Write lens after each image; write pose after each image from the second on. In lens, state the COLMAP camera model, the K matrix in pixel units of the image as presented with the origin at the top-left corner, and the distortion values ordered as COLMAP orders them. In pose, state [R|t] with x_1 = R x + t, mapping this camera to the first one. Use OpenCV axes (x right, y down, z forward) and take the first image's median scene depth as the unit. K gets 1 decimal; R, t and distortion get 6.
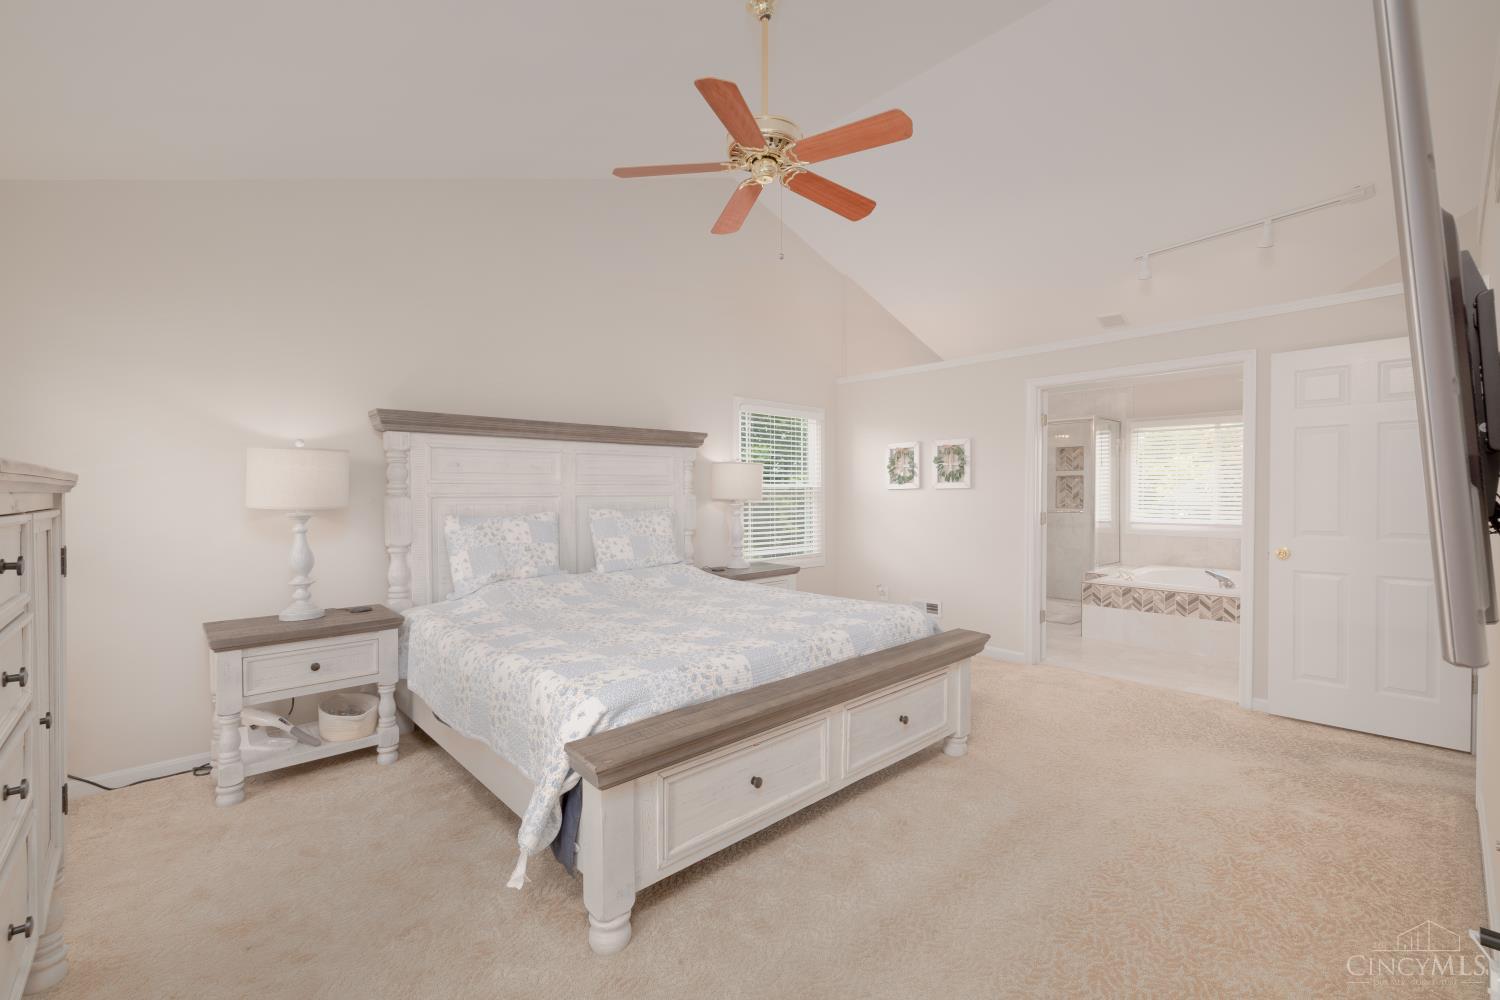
lens RADIAL K [[637.3, 0, 757.9], [0, 637.3, 499.1], [0, 0, 1]] dist [0.000055, 0.000232]
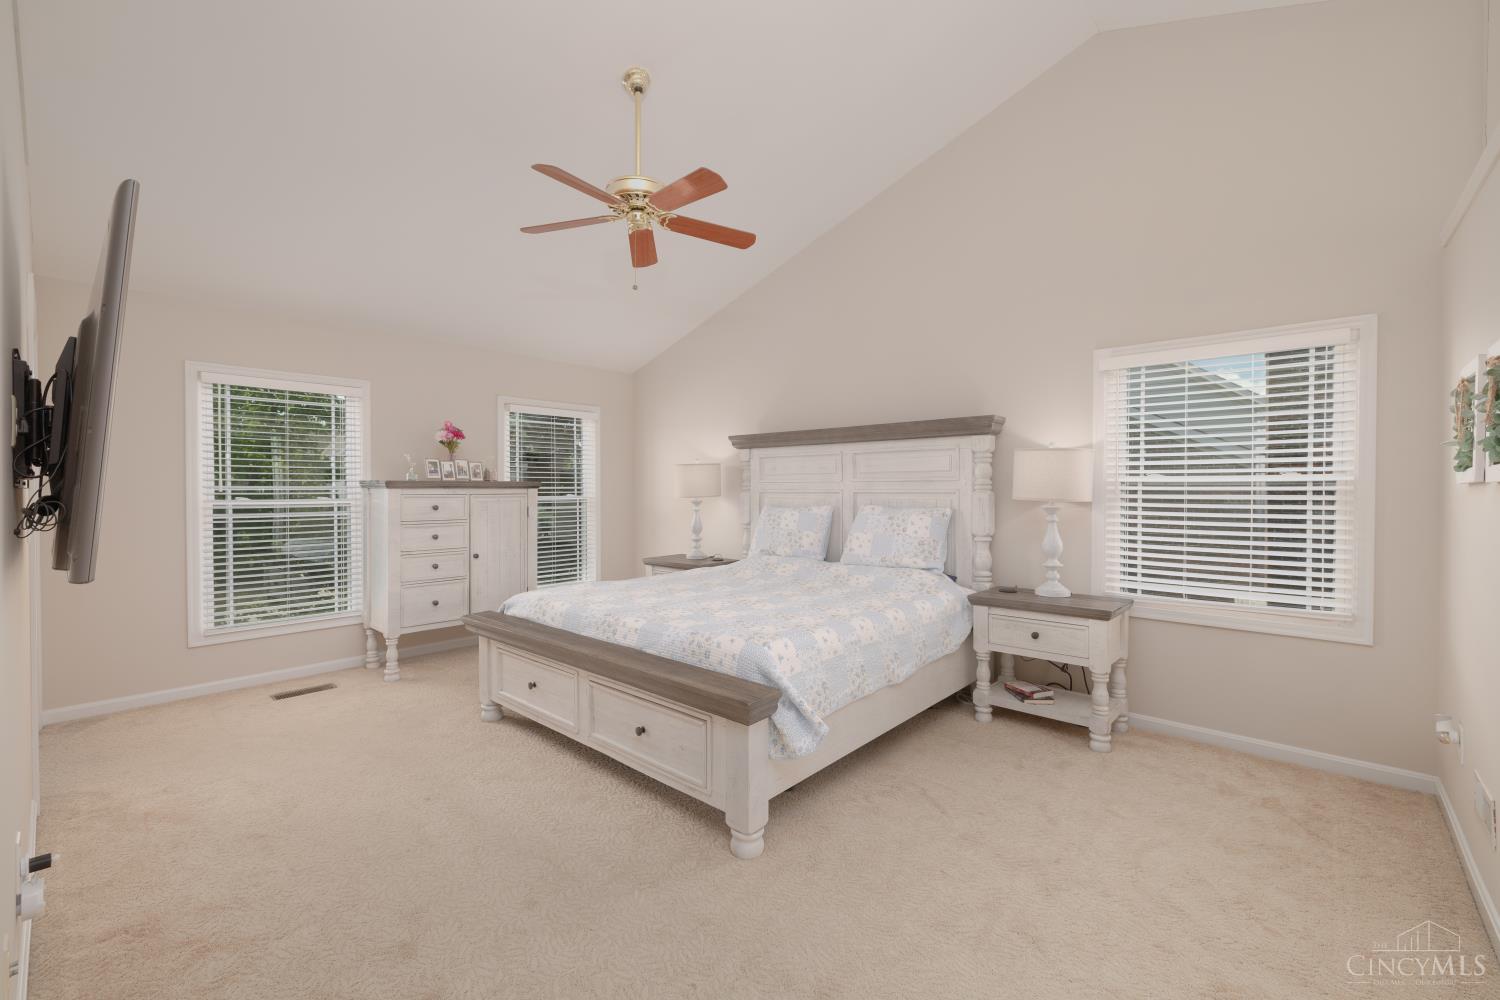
lens RADIAL K [[637.3, 0, 757.3], [0, 637.3, 494.7], [0, 0, 1]] dist [0.000055, 0.000232]
pose [[0.084954, 0.011295, -0.996321, 1.101123], [-0.012157, 0.999873, 0.010299, -0.014260], [0.996311, 0.011237, 0.085081, 1.014935]]
